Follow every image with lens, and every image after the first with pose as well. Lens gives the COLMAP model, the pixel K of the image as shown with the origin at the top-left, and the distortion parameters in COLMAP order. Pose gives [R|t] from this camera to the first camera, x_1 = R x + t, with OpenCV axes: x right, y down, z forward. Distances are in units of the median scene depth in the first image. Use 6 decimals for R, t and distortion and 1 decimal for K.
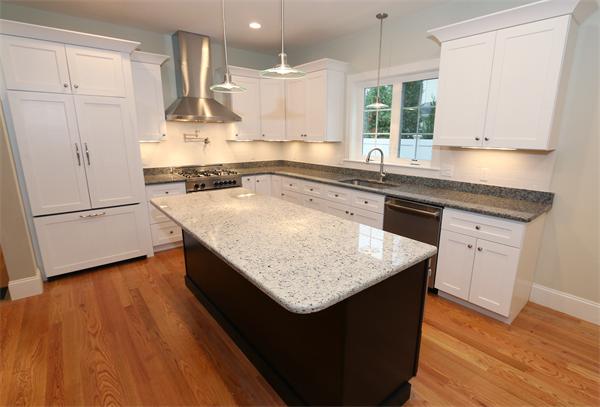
lens RADIAL K [[296.7, 0, 310.5], [0, 296.7, 204.2], [0, 0, 1]] dist [-0.007019, -0.000316]
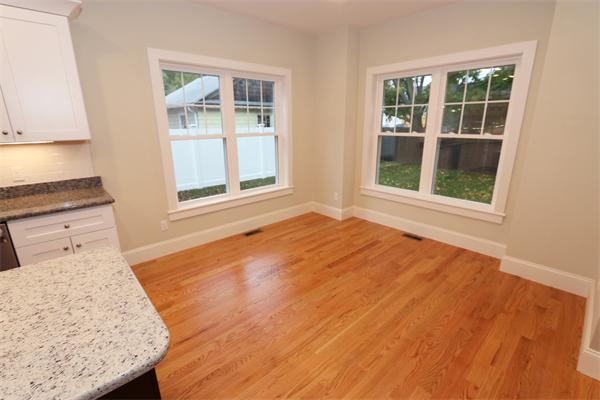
lens RADIAL K [[277.7, 0, 300.0], [0, 277.7, 200.0], [0, 0, 1]] dist [-0.001459, -0.000467]
pose [[-0.039296, -0.272538, 0.961342, -0.177841], [0.239124, 0.931566, 0.273871, -0.038775], [-0.970194, 0.240642, 0.028564, 0.141494]]
